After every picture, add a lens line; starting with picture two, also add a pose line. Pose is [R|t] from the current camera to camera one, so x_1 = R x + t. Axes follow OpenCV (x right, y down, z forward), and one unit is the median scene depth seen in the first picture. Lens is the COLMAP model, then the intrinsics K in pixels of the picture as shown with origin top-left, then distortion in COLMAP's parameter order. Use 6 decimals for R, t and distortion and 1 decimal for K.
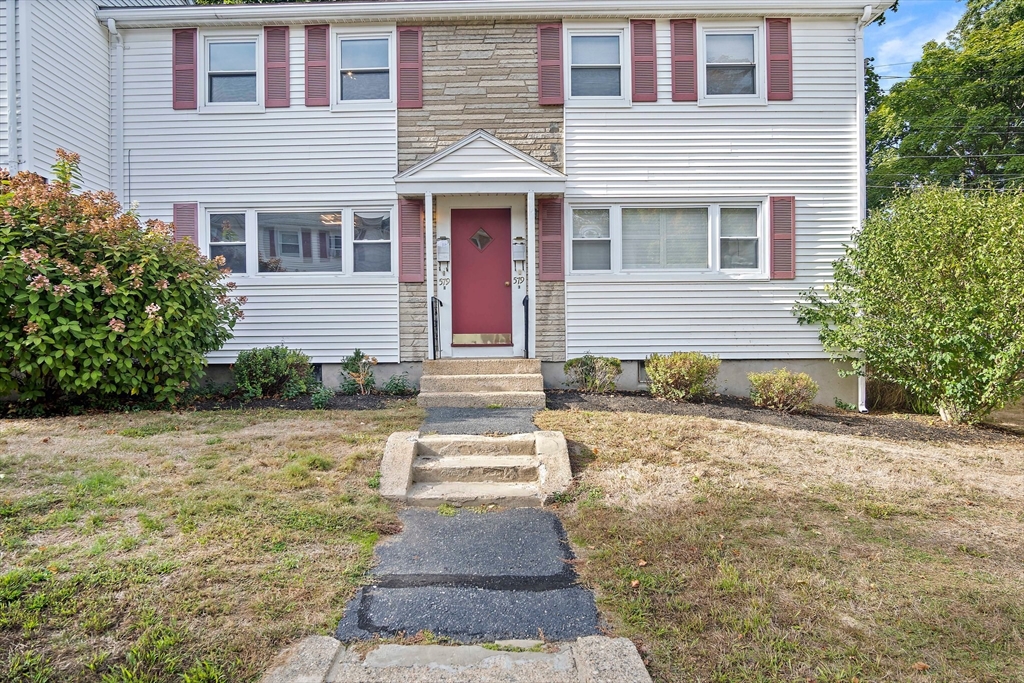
lens RADIAL K [[572.1, 0, 493.4], [0, 572.1, 352.6], [0, 0, 1]] dist [-0.031539, 0.009087]
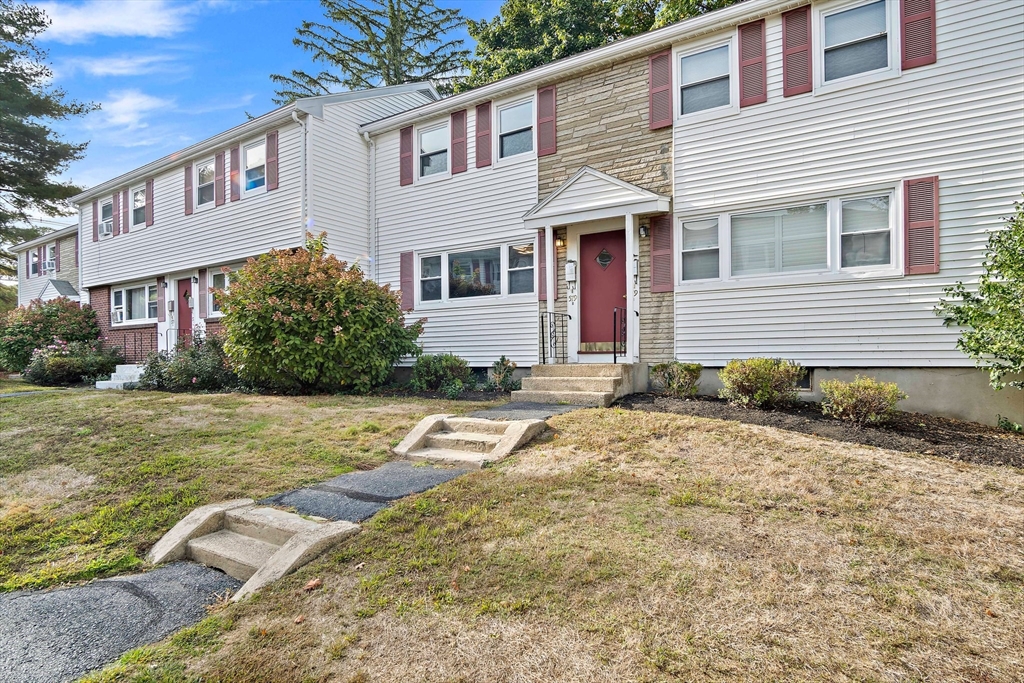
lens RADIAL K [[572.1, 0, 523.6], [0, 572.1, 362.9], [0, 0, 1]] dist [-0.031539, 0.009087]
pose [[0.848272, 0.005700, -0.529531, 0.450406], [-0.006250, 0.999980, 0.000752, 0.008335], [0.529525, 0.002672, 0.848290, -0.044791]]
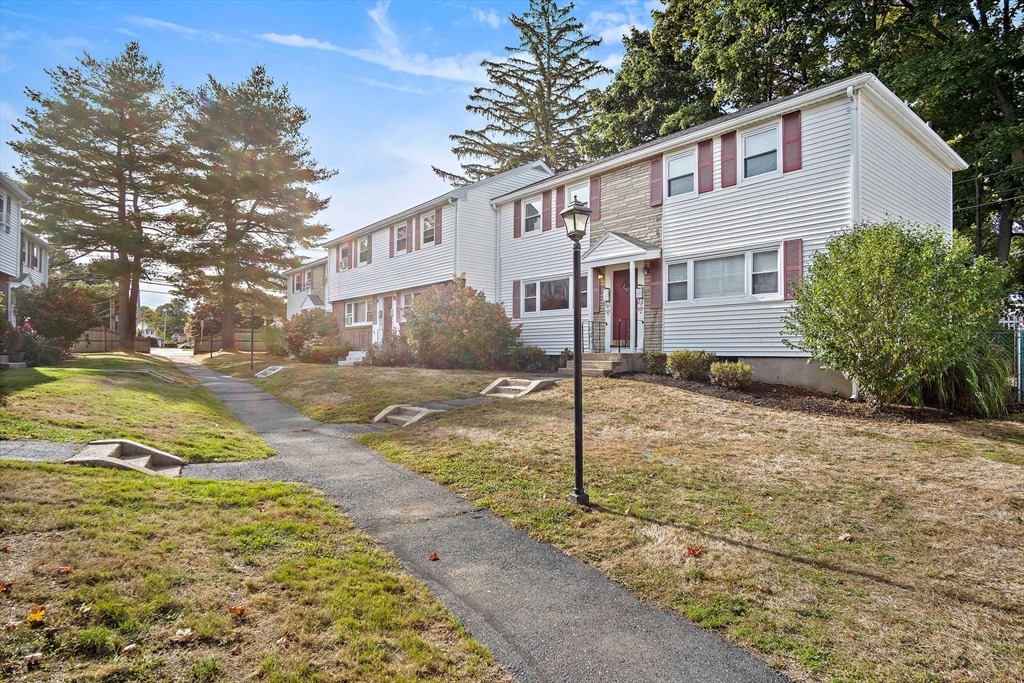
lens RADIAL K [[572.1, 0, 519.1], [0, 572.1, 338.5], [0, 0, 1]] dist [-0.031539, 0.009087]
pose [[0.645122, -0.007498, -0.764043, 1.133883], [-0.025060, 0.999206, -0.030965, 0.025998], [0.763669, 0.039123, 0.644422, -0.396663]]
